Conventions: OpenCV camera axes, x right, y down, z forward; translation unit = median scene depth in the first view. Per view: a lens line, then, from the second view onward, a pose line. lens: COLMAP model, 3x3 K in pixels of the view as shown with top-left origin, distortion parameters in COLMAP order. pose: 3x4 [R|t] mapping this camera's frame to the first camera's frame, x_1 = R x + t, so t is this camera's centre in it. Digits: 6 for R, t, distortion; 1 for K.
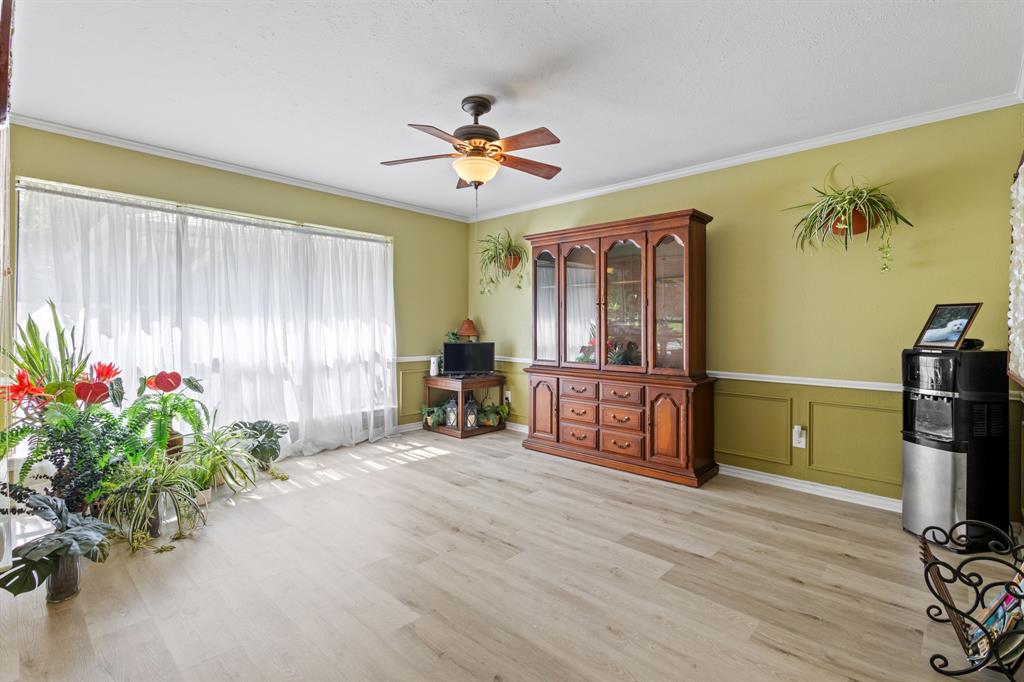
lens RADIAL K [[475.3, 0, 509.5], [0, 475.3, 339.9], [0, 0, 1]] dist [0.002387, -0.000691]
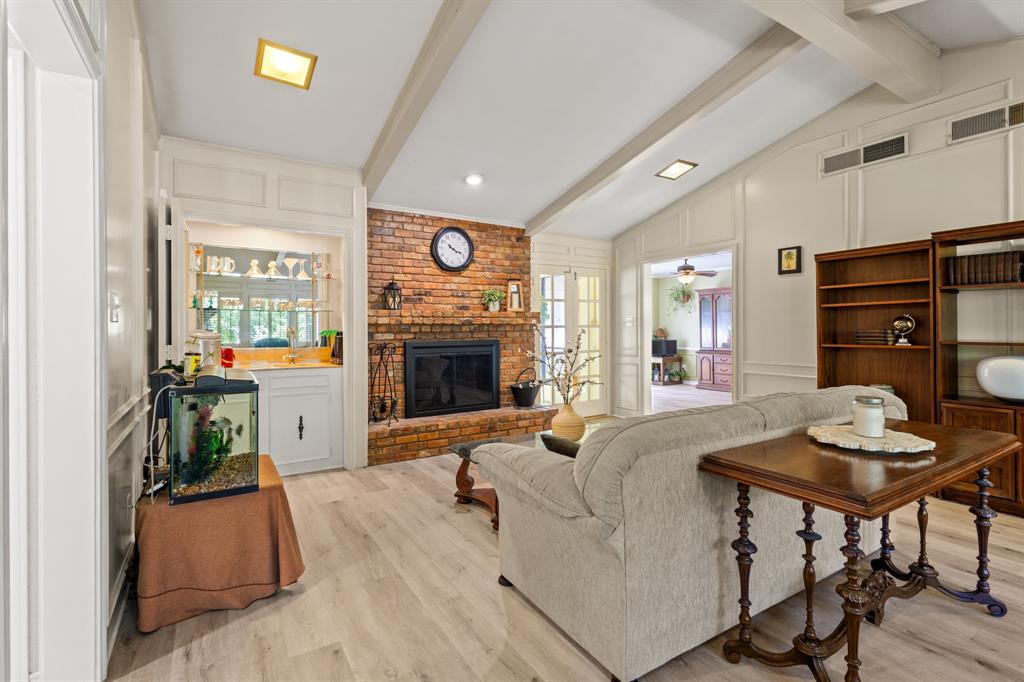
lens RADIAL K [[475.3, 0, 515.4], [0, 475.3, 336.2], [0, 0, 1]] dist [0.002387, -0.000691]
pose [[0.969319, -0.009791, -0.245612, -0.211791], [0.006206, 0.999863, -0.015364, 0.016929], [0.245729, 0.013369, 0.969246, -1.181834]]
